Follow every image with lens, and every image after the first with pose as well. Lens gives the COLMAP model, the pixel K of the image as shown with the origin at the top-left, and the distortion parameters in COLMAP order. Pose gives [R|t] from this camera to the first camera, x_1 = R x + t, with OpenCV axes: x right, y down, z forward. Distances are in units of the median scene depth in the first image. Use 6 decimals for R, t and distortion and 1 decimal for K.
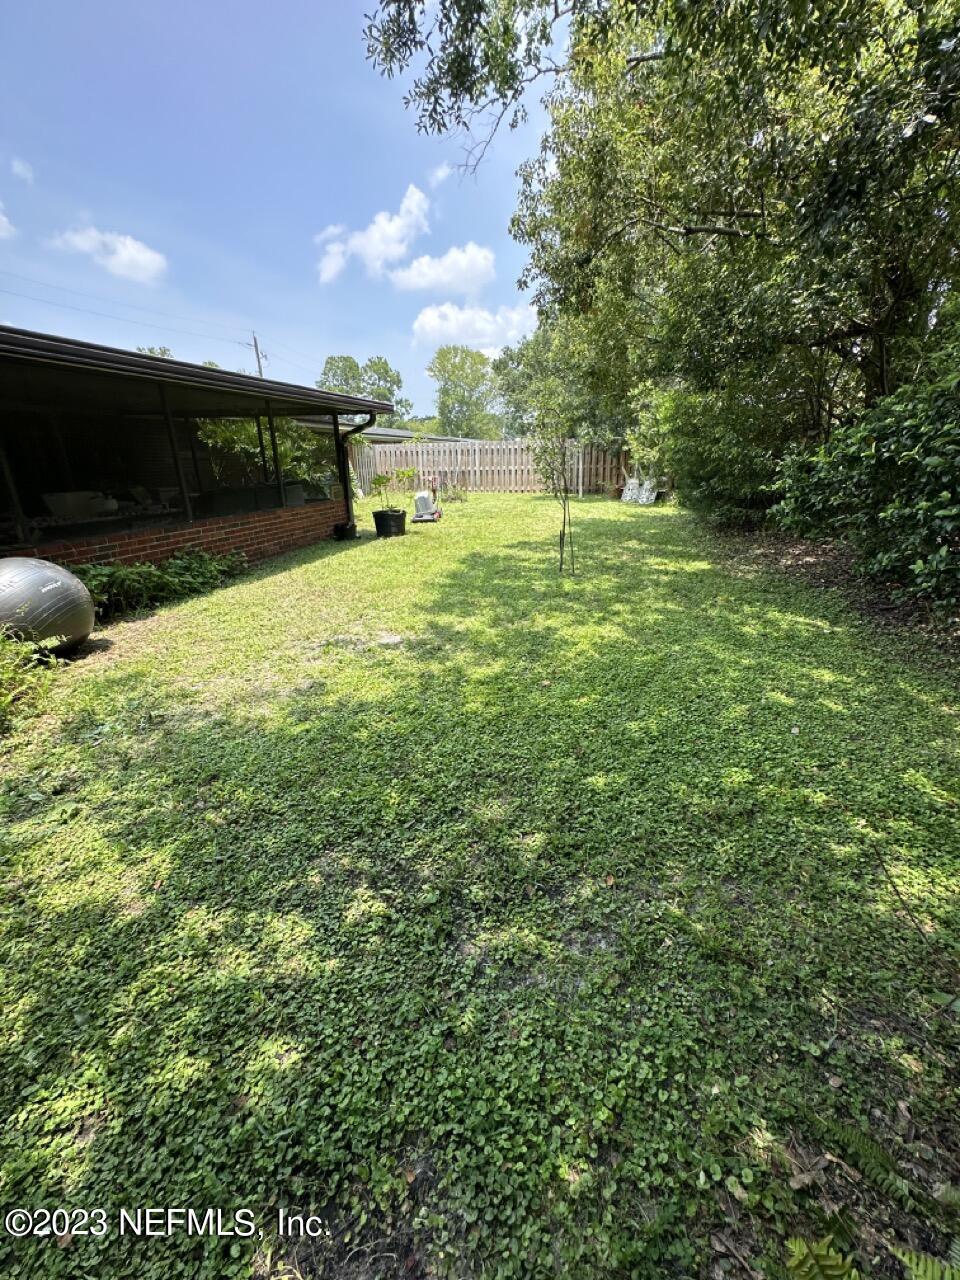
lens RADIAL K [[511.8, 0, 477.3], [0, 511.8, 637.9], [0, 0, 1]] dist [-0.005355, 0.000565]
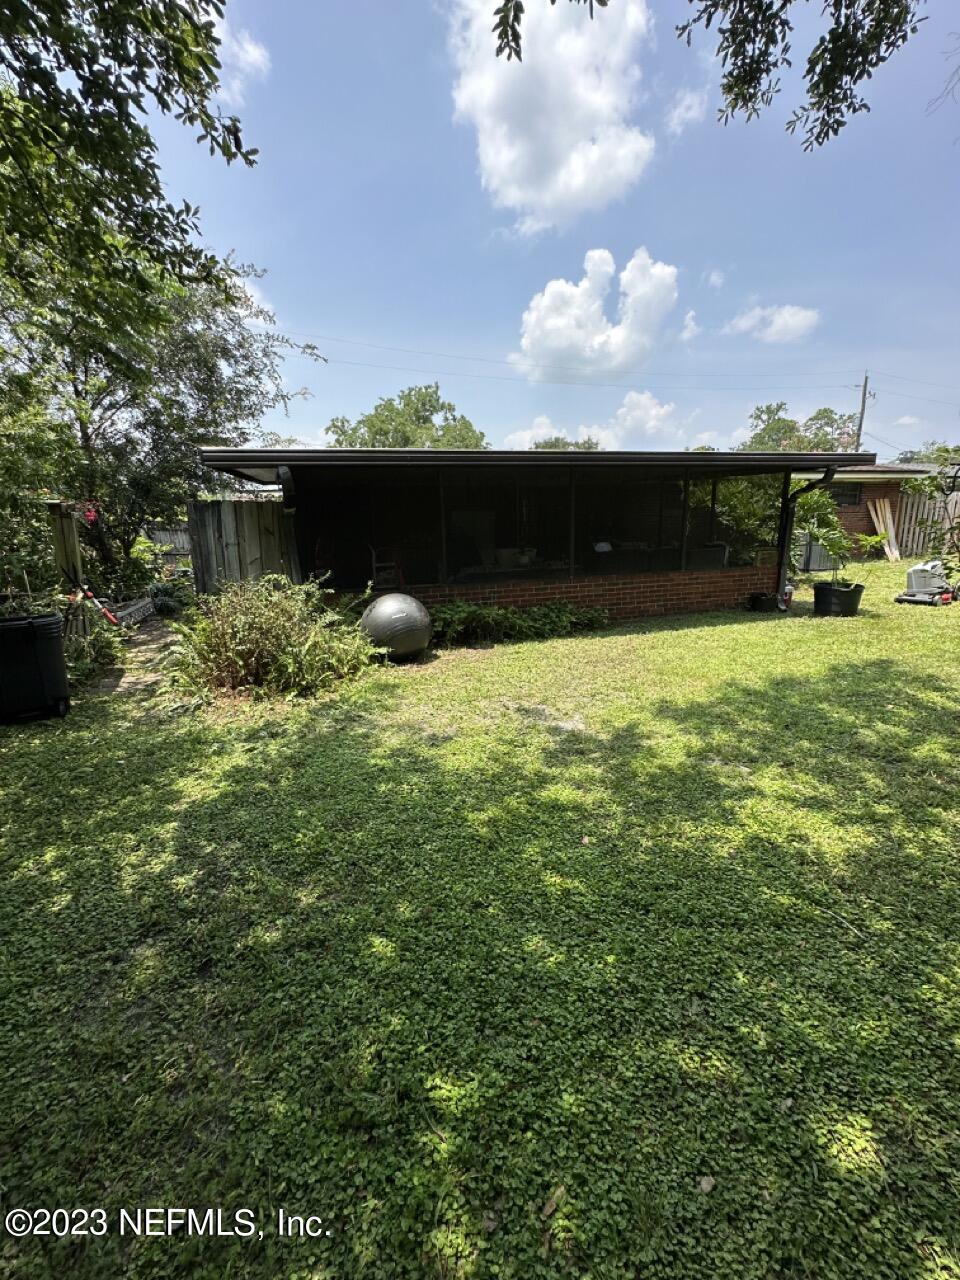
lens RADIAL K [[511.8, 0, 477.2], [0, 511.8, 637.6], [0, 0, 1]] dist [-0.005355, 0.000565]
pose [[0.529772, 0.196275, -0.825116, 0.300340], [-0.265523, 0.962332, 0.058434, -0.100220], [0.805505, 0.188130, 0.561933, 0.182287]]
